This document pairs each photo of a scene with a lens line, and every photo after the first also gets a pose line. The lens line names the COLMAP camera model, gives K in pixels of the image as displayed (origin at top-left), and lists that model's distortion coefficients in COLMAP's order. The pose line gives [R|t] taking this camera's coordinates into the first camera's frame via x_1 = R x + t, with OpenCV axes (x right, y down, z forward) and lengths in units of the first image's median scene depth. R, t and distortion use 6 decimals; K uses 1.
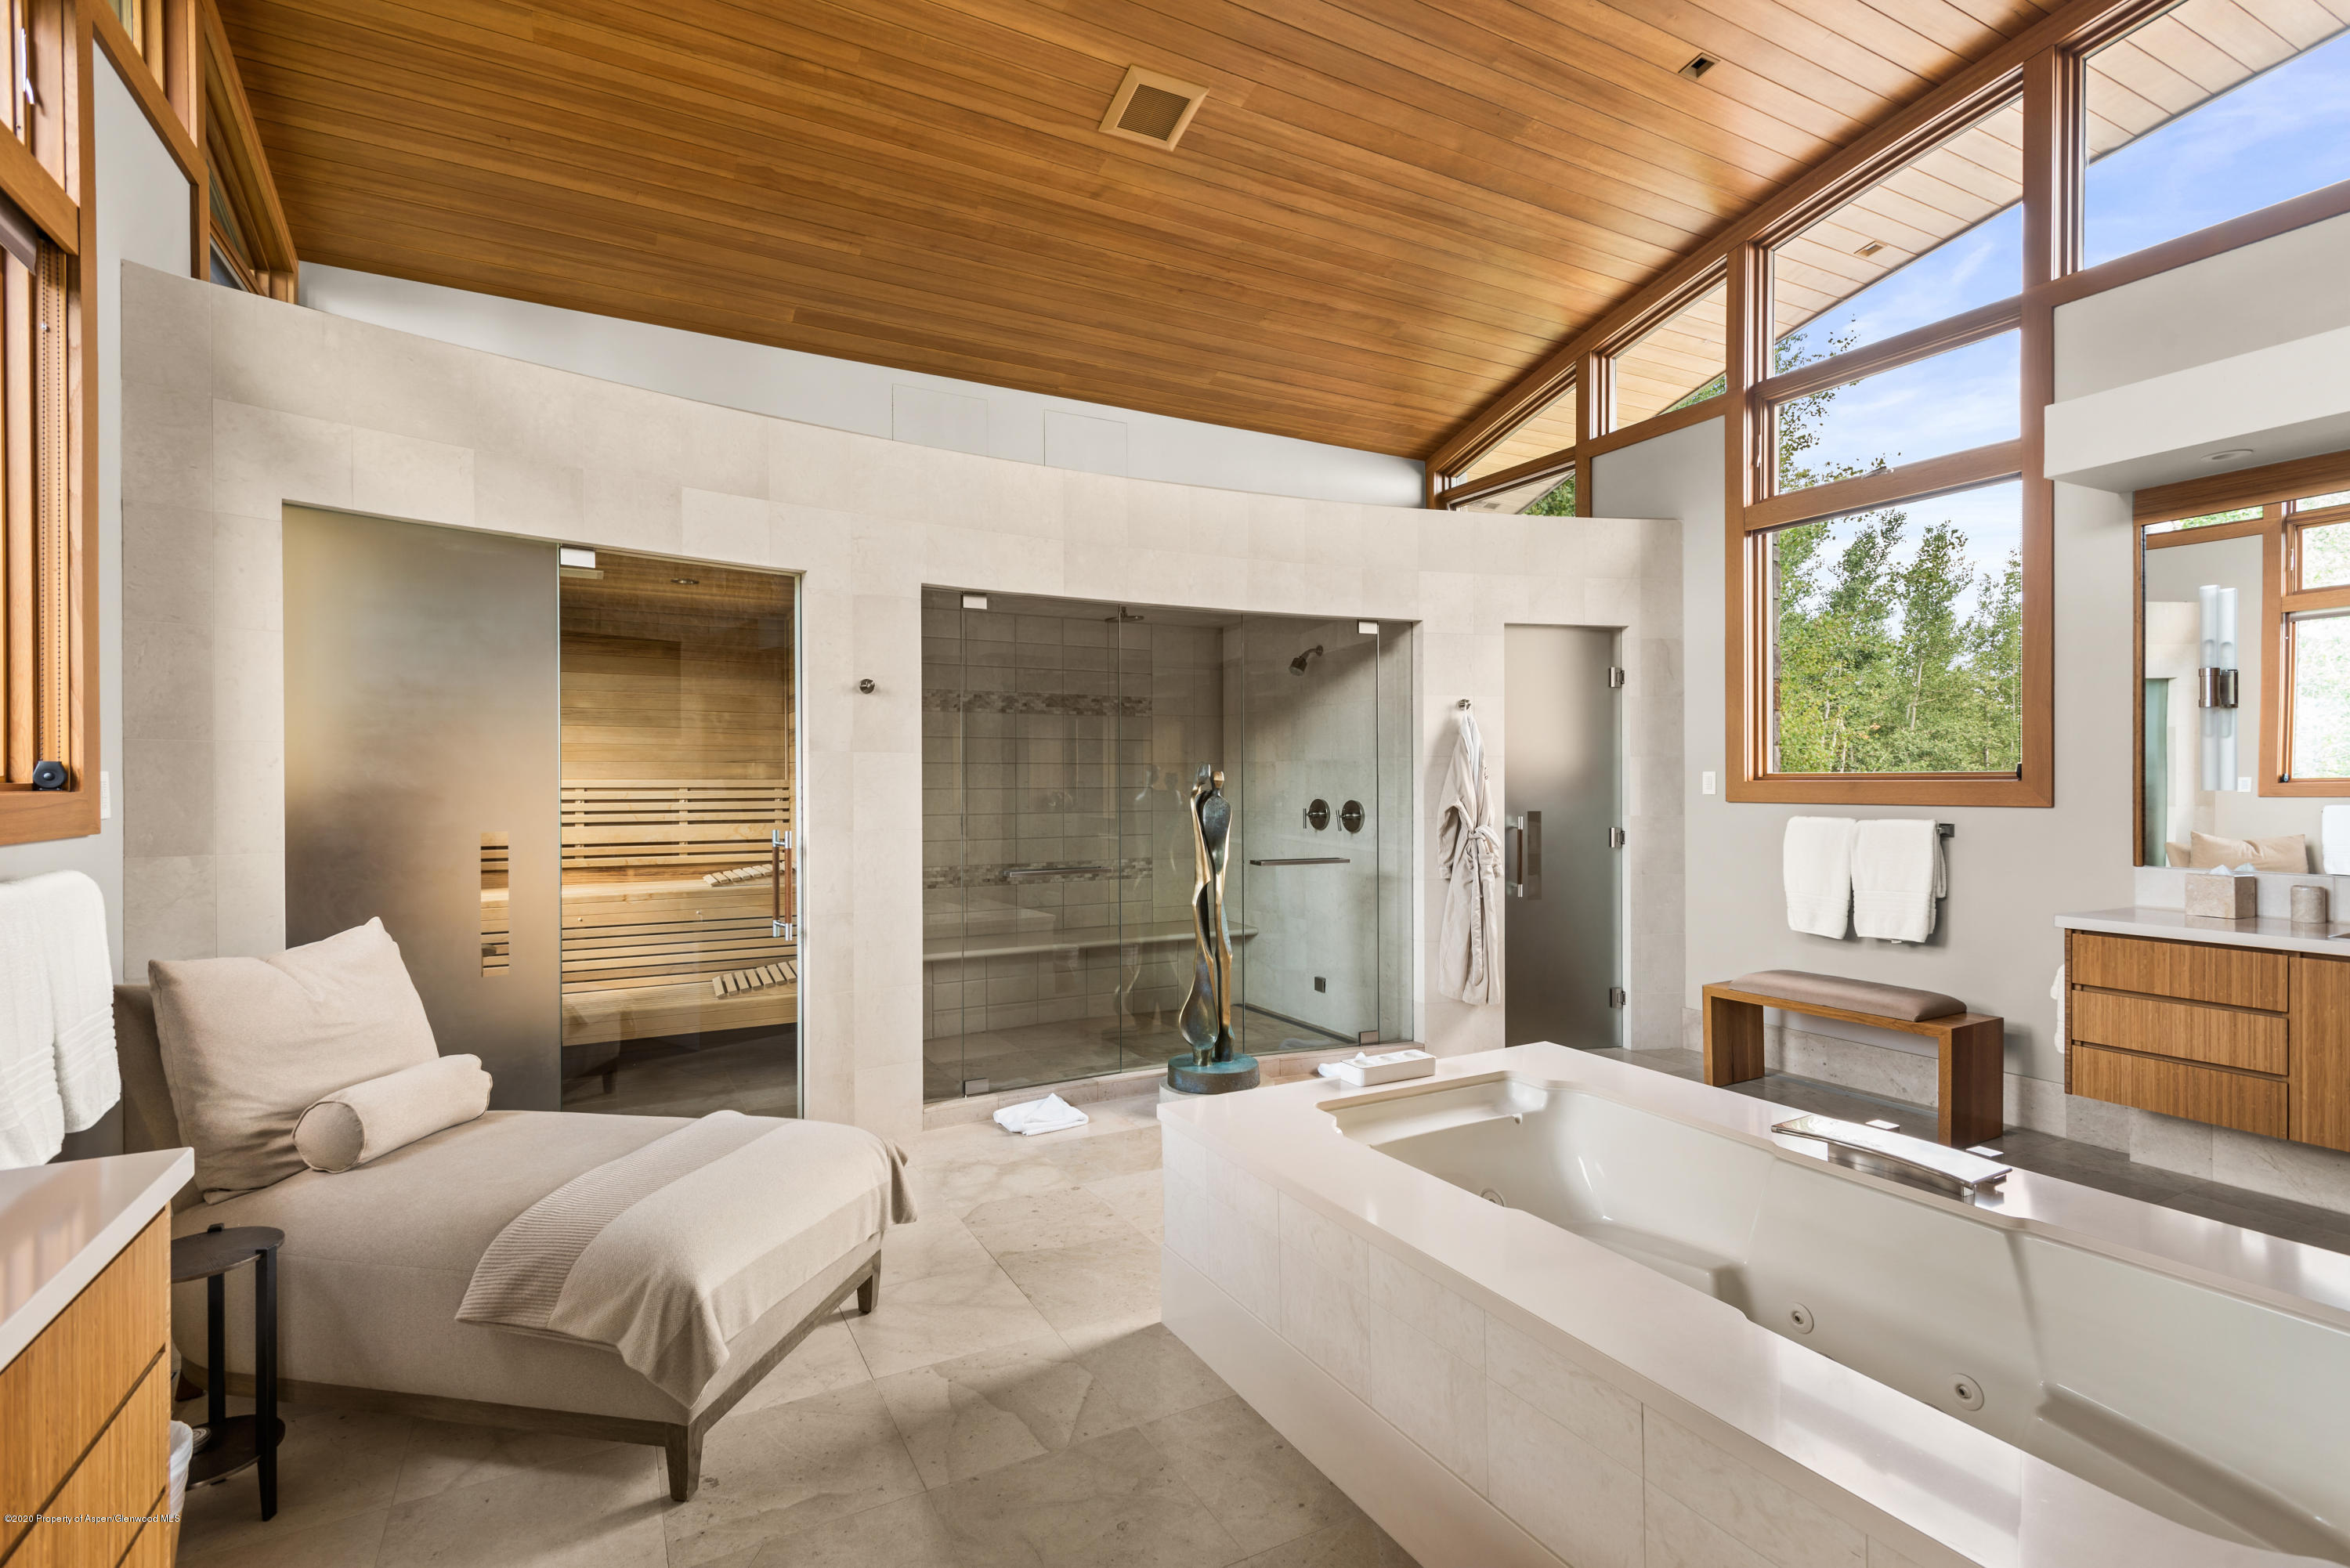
lens RADIAL K [[1116.8, 0, 1175.0], [0, 1116.8, 784.0], [0, 0, 1]] dist [0.000638, 0.000169]
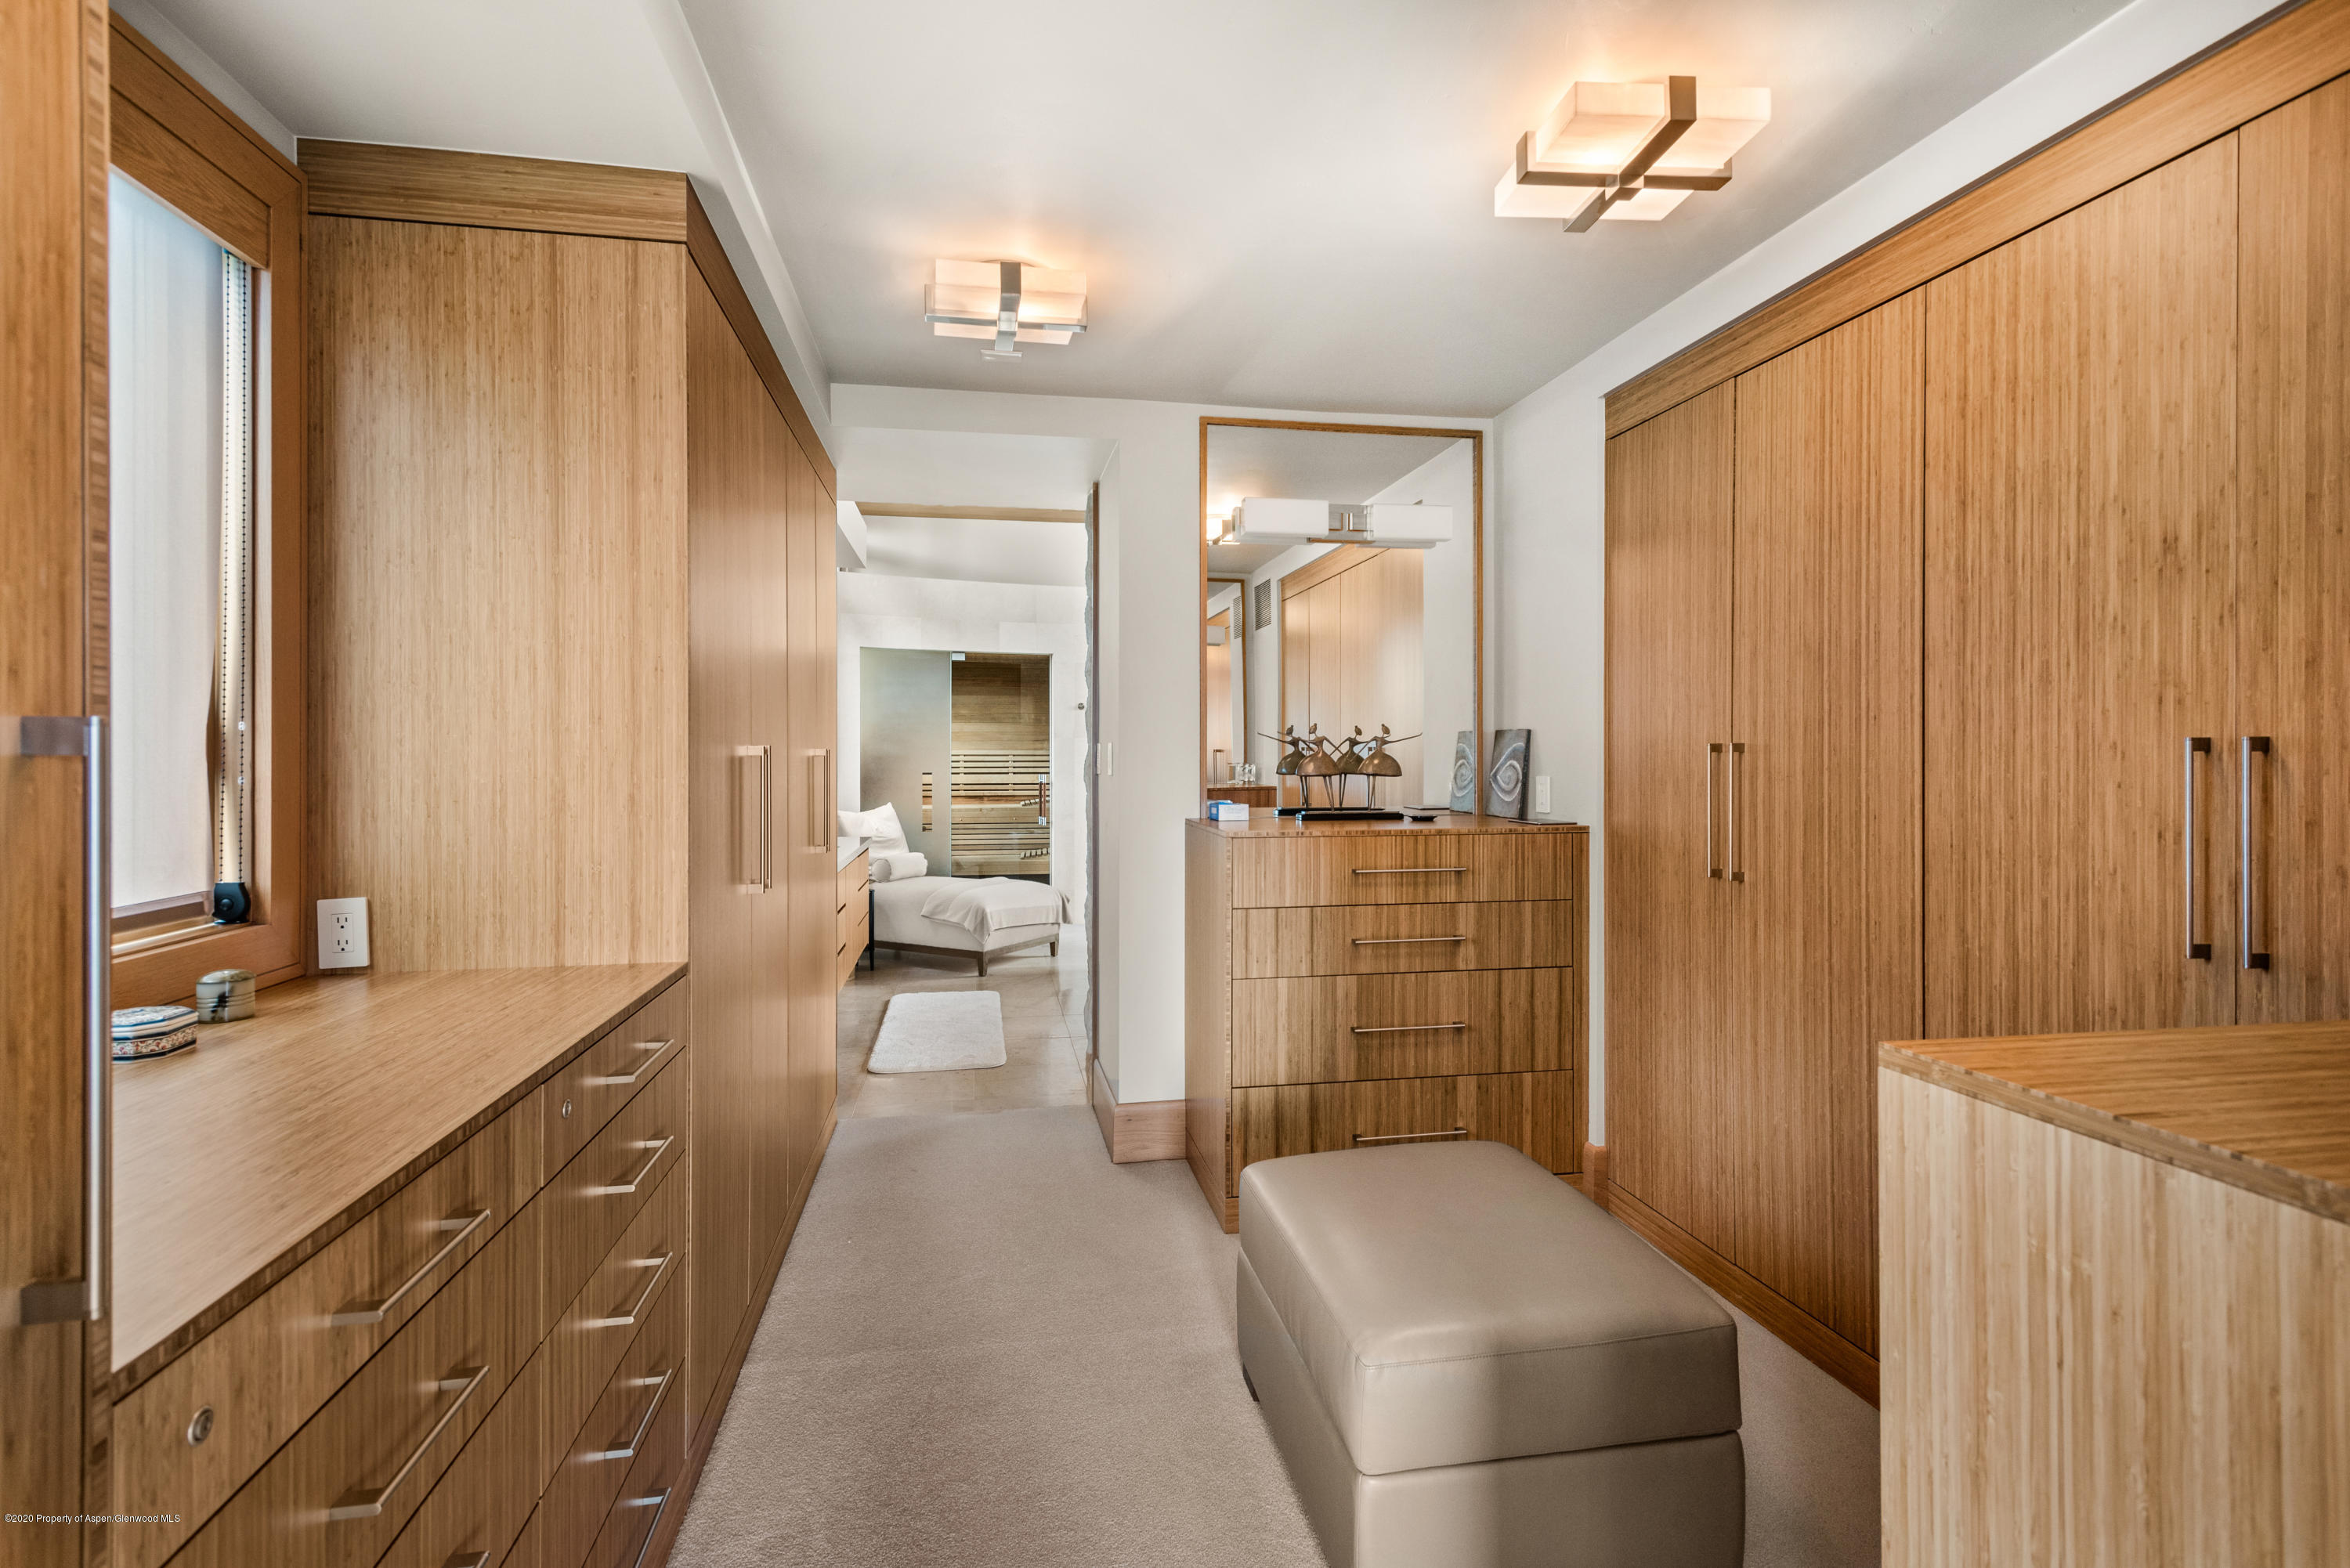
lens RADIAL K [[1124.0, 0, 1176.0], [0, 1124.0, 746.7], [0, 0, 1]] dist [0.000147, 0.000031]
pose [[0.951233, 0.001527, -0.308469, 0.619969], [-0.002870, 0.999988, -0.003899, -0.005243], [0.308460, 0.004594, 0.951226, -1.086660]]
